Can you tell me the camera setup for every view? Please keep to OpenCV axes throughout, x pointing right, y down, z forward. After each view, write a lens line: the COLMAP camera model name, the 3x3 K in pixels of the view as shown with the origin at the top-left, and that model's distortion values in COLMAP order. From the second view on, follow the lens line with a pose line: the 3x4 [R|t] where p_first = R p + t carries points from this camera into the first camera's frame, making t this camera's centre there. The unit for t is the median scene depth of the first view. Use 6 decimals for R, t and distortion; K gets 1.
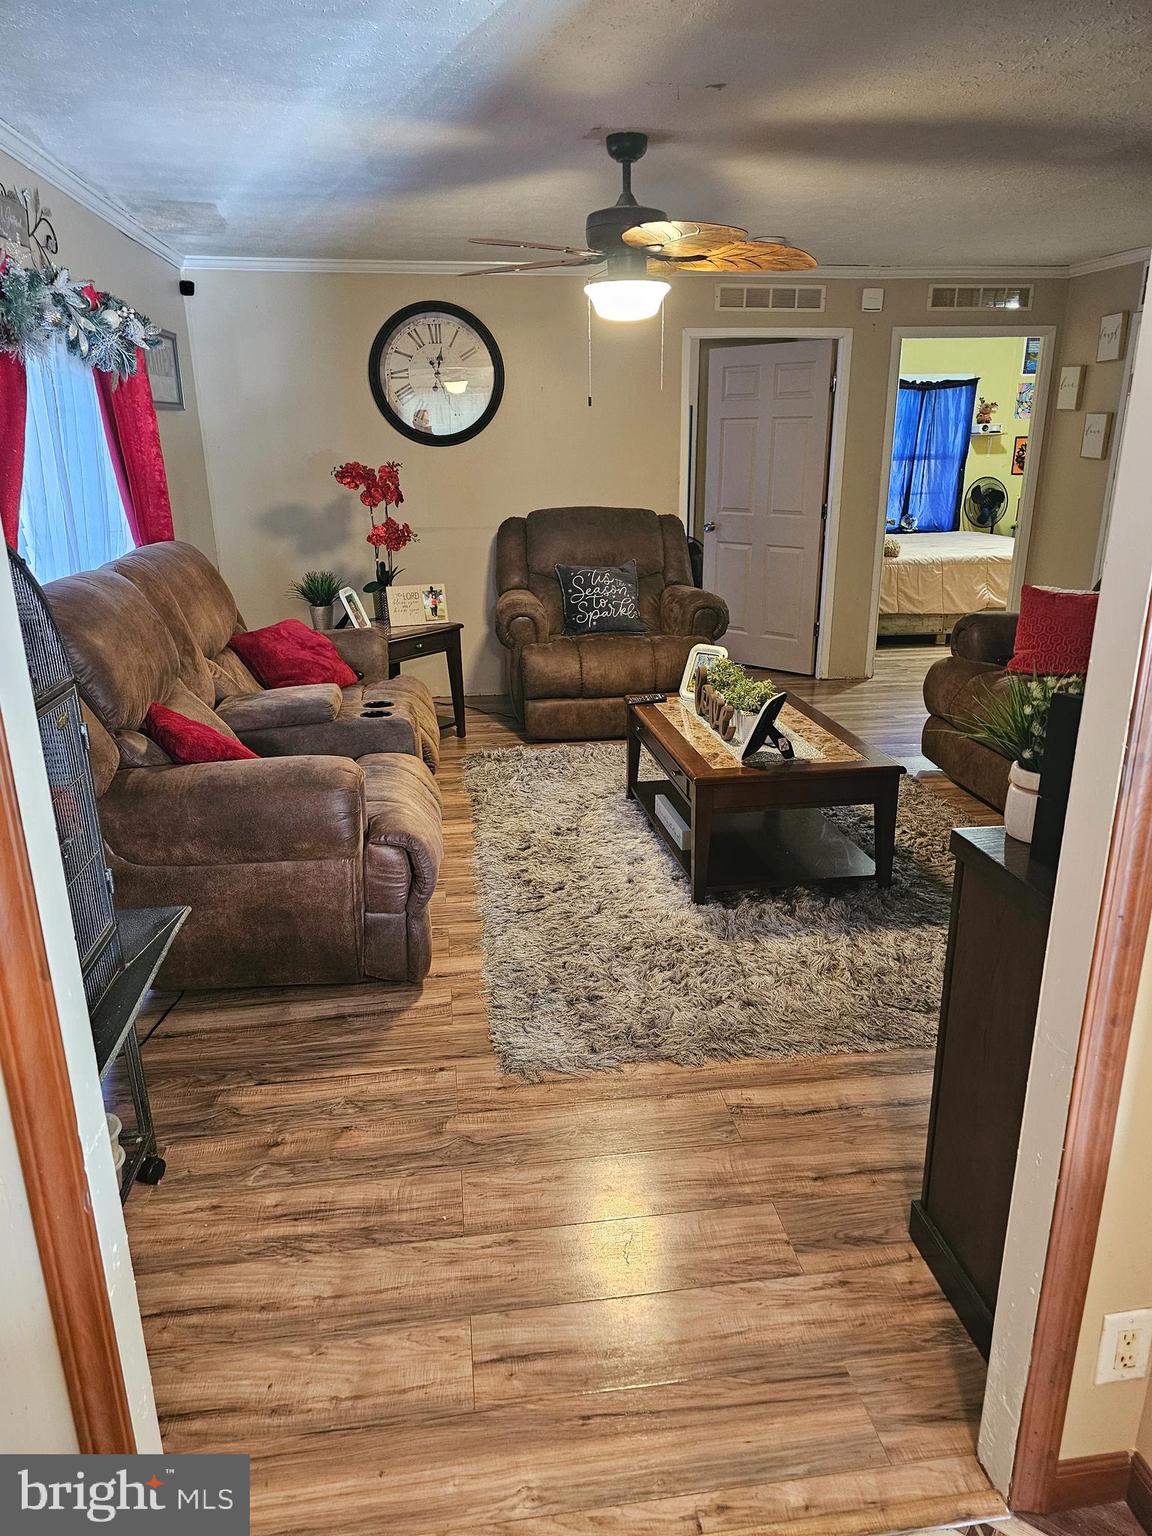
lens RADIAL K [[1041.8, 0, 577.3], [0, 1041.8, 769.8], [0, 0, 1]] dist [0.051897, -0.022844]
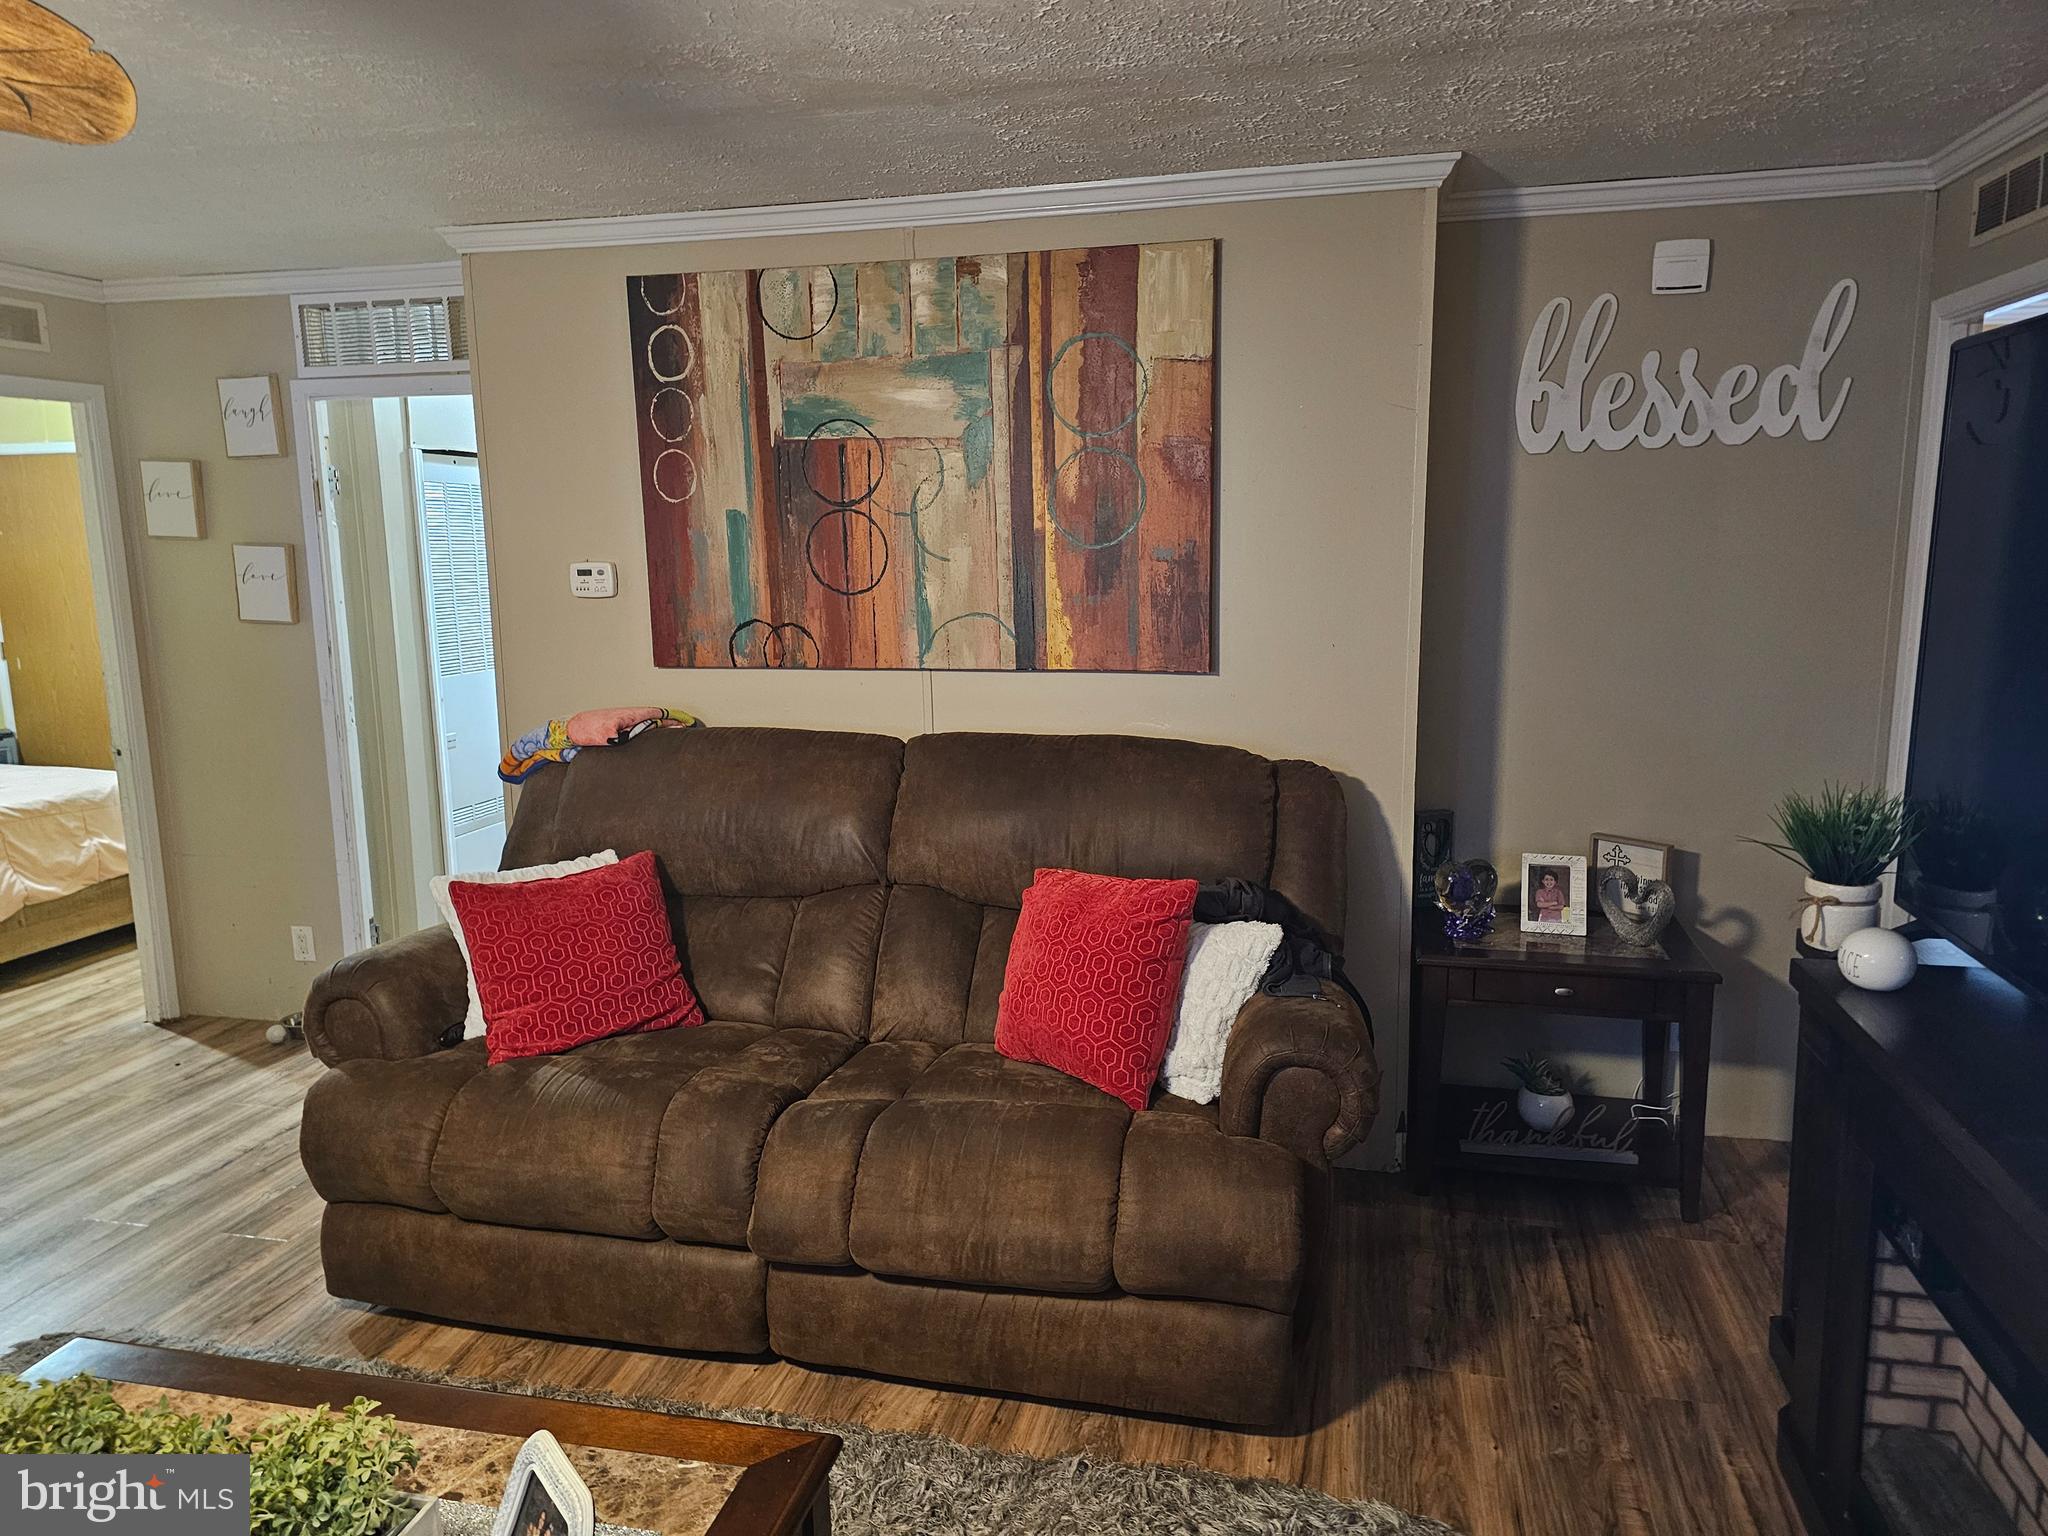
lens RADIAL K [[1389.1, 0, 1025.6], [0, 1389.1, 756.1], [0, 0, 1]] dist [0.051897, -0.022844]
pose [[0.370650, -0.147761, 0.916943, -0.057396], [0.296799, 0.954341, 0.033815, -0.134071], [-0.880073, 0.259614, 0.397582, 0.373395]]
